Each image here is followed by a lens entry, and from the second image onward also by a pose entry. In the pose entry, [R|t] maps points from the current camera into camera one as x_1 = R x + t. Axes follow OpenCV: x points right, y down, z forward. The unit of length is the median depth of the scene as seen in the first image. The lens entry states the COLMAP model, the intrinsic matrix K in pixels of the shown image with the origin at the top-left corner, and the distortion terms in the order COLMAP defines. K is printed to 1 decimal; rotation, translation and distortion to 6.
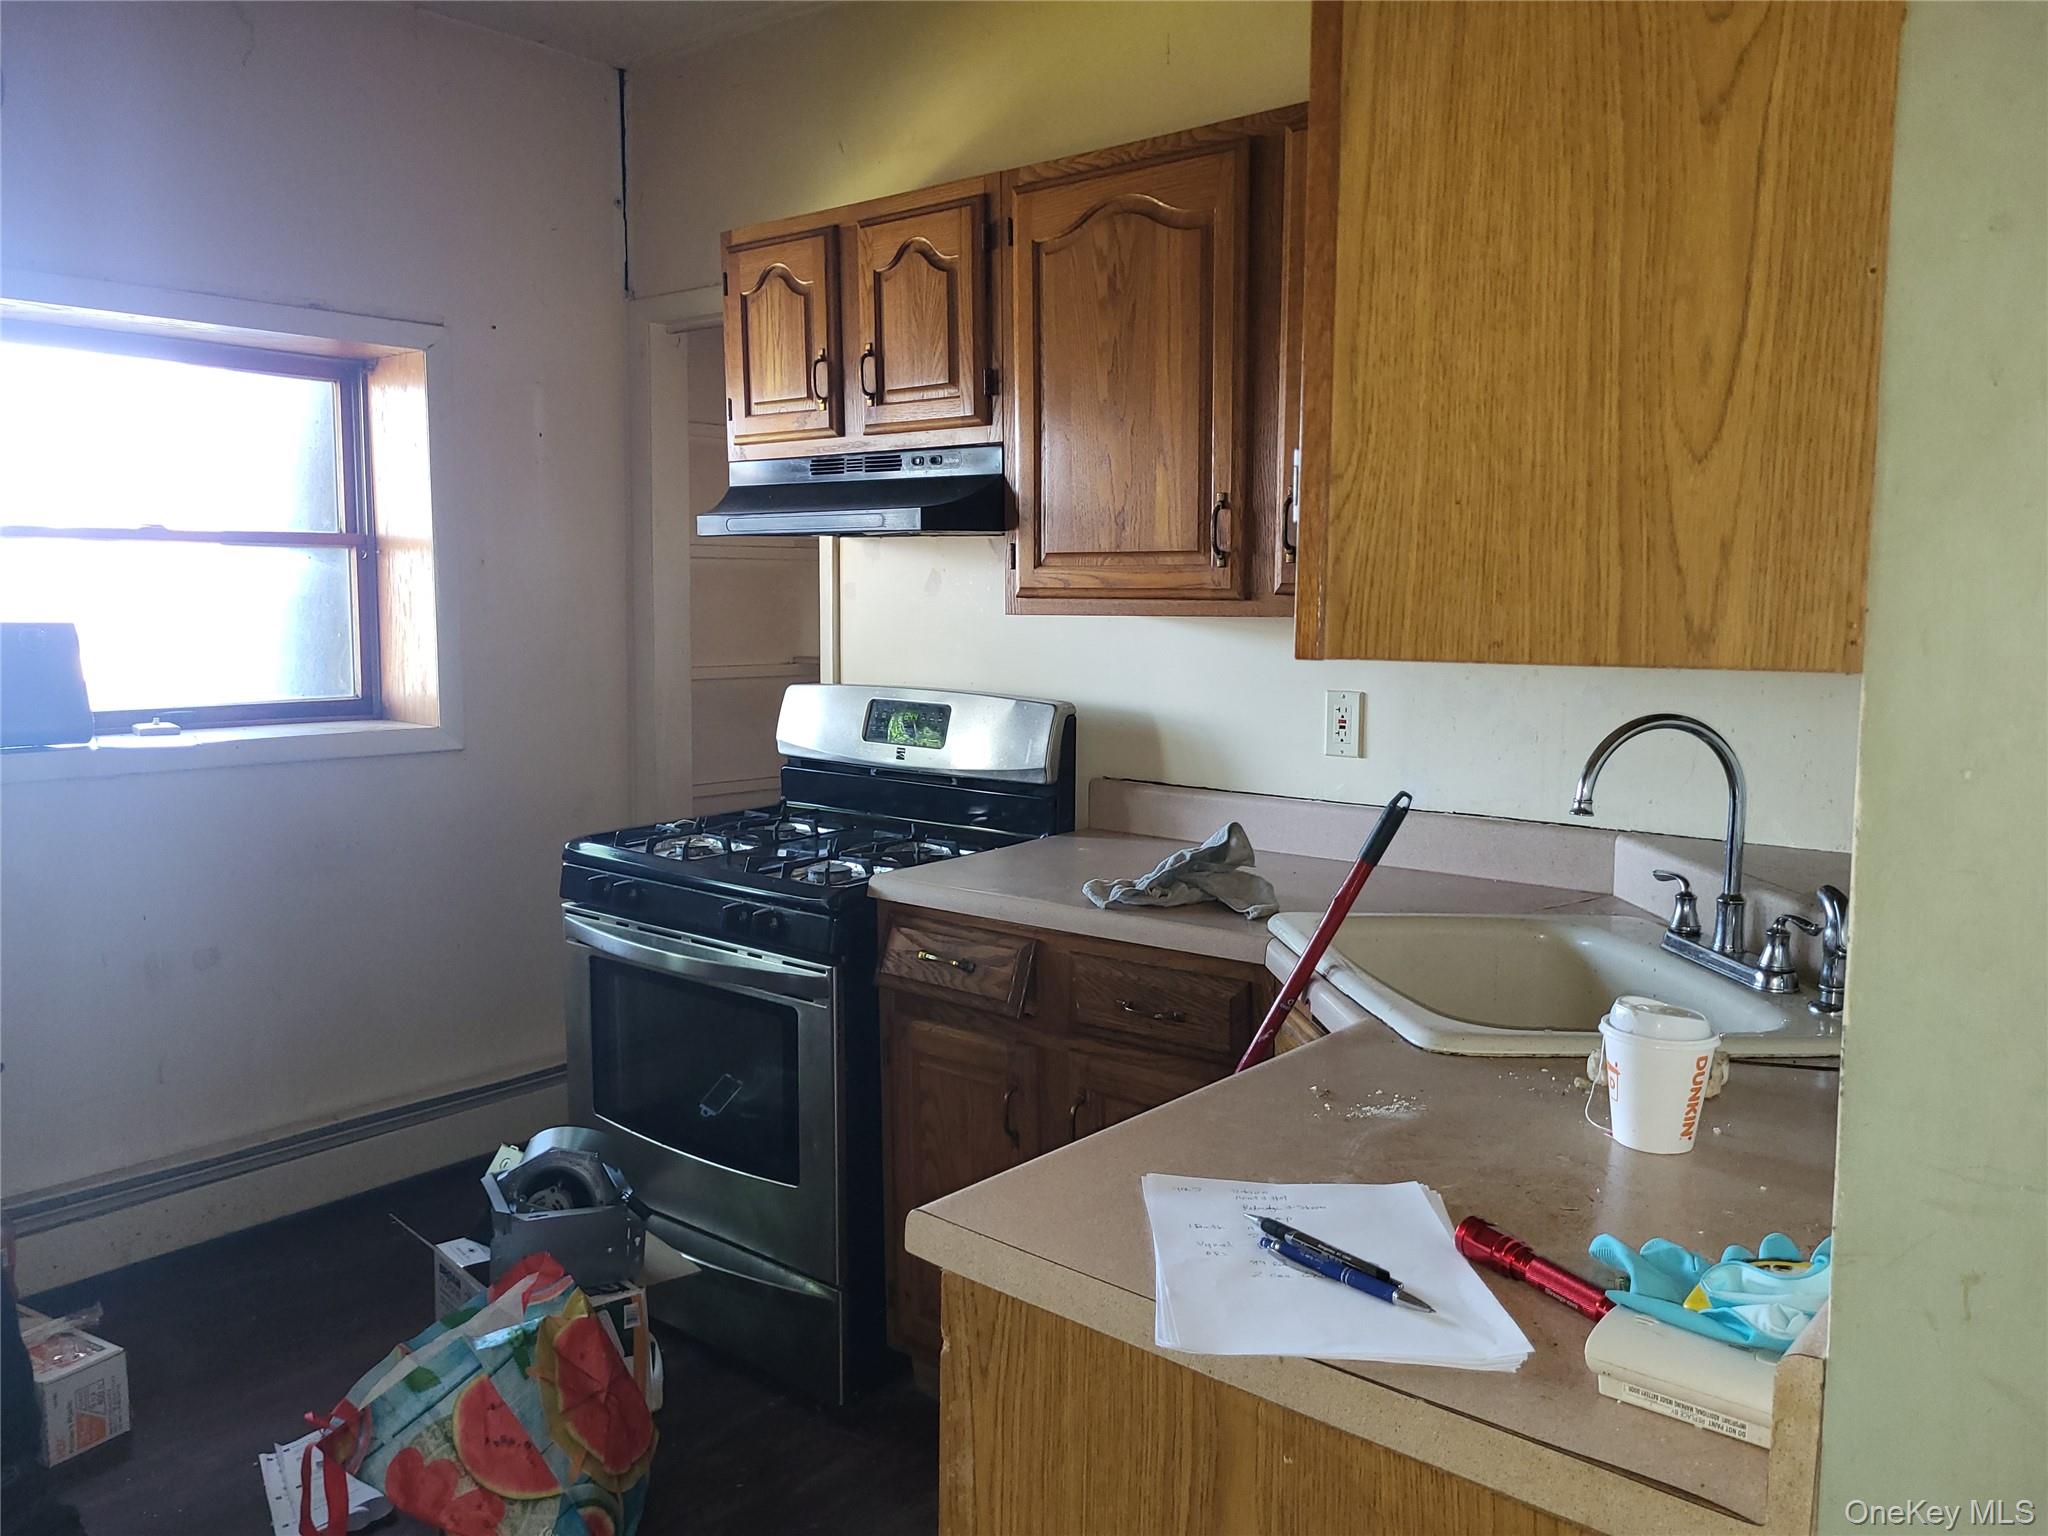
lens RADIAL K [[1573.3, 0, 1018.9], [0, 1573.3, 765.5], [0, 0, 1]] dist [0.042475, -0.022008]
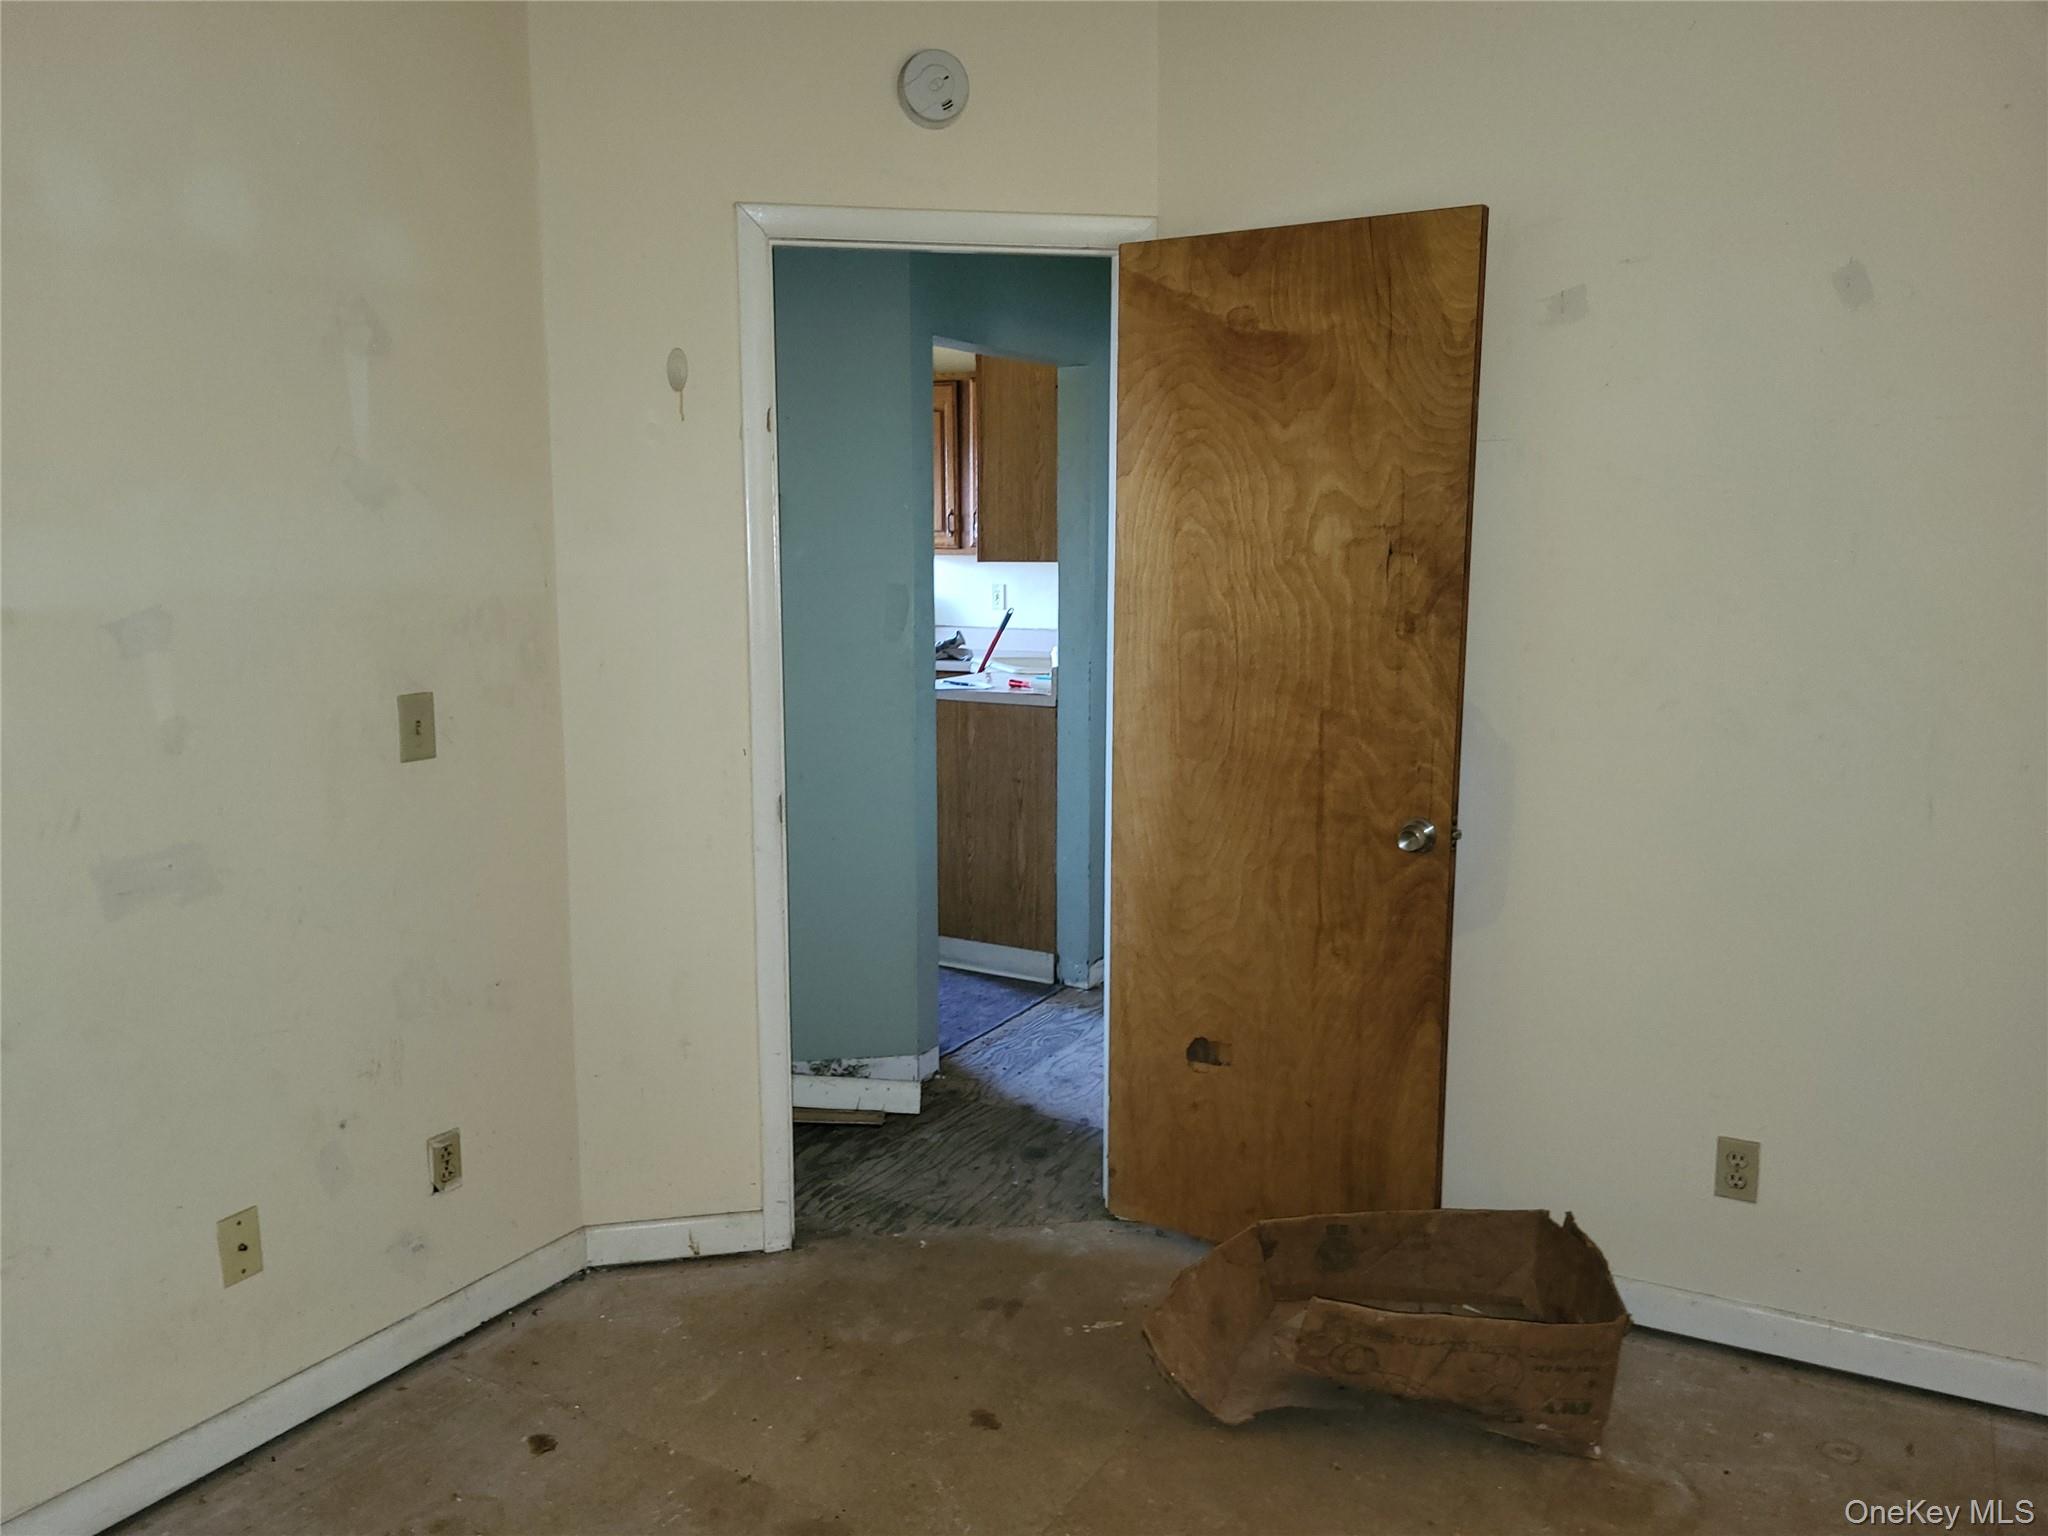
lens RADIAL K [[1573.3, 0, 1017.8], [0, 1573.3, 761.8], [0, 0, 1]] dist [0.042475, -0.022008]
pose [[0.980396, -0.029744, 0.194781, -0.382801], [0.023015, 0.999061, 0.036719, 0.211588], [-0.195690, -0.031517, 0.980159, -2.179604]]
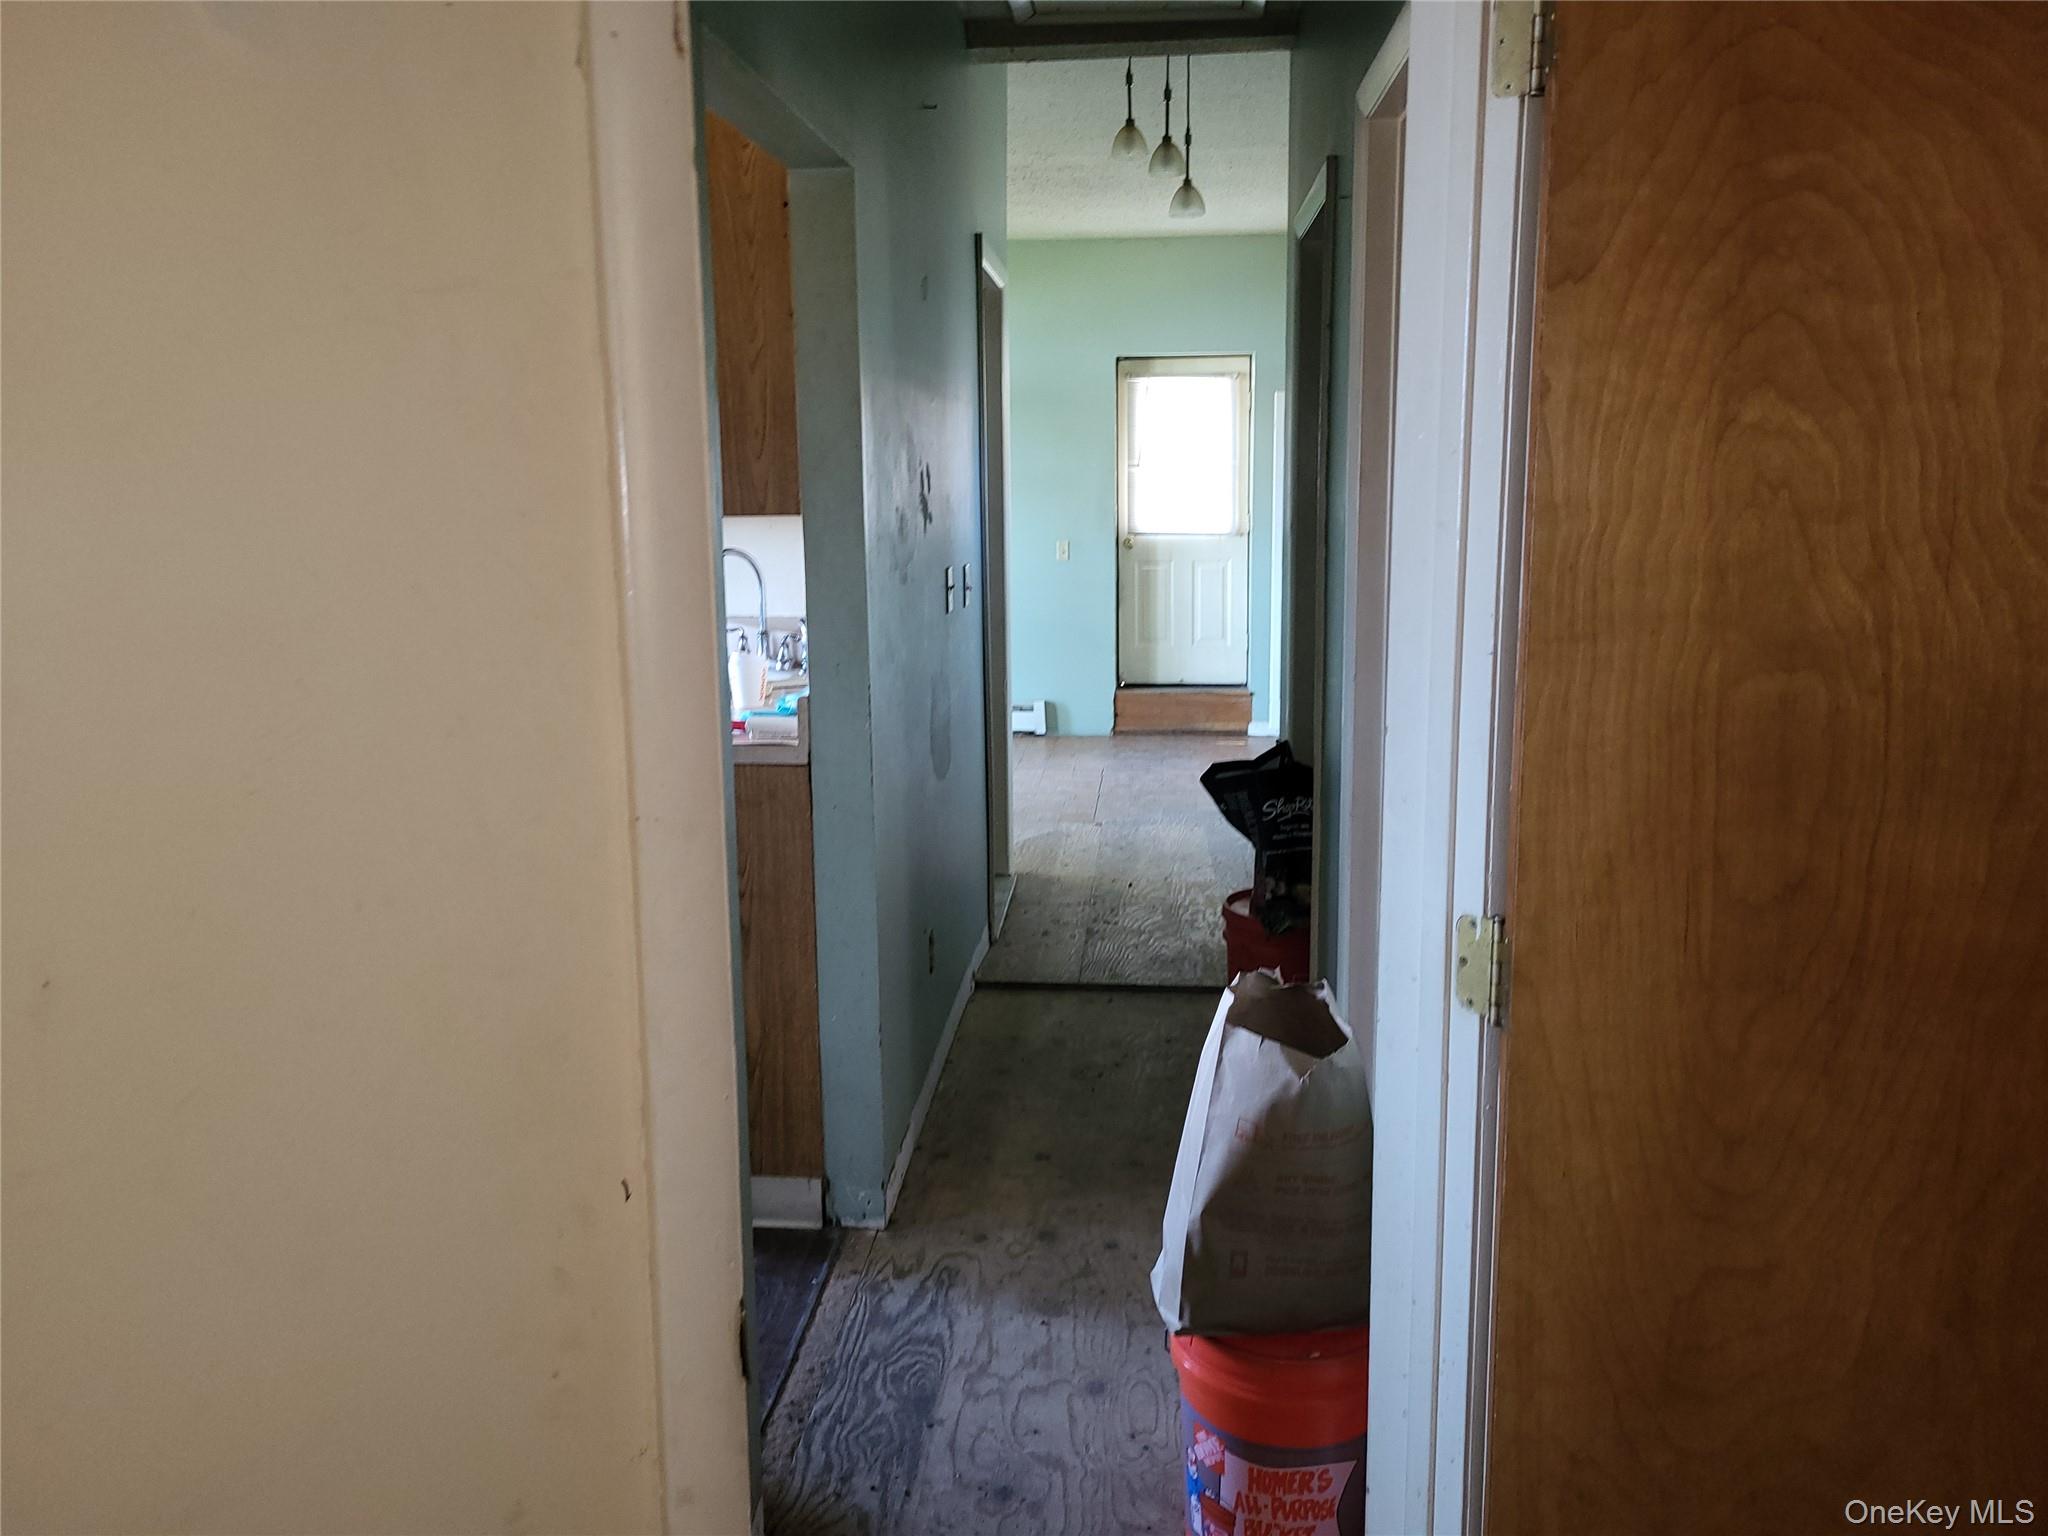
lens RADIAL K [[1573.3, 0, 1028.1], [0, 1573.3, 734.2], [0, 0, 1]] dist [0.042475, -0.022008]
pose [[0.815796, -0.102766, 0.569137, -0.499636], [0.075203, 0.994581, 0.071791, 0.094743], [-0.573430, -0.015766, 0.819103, -0.980653]]
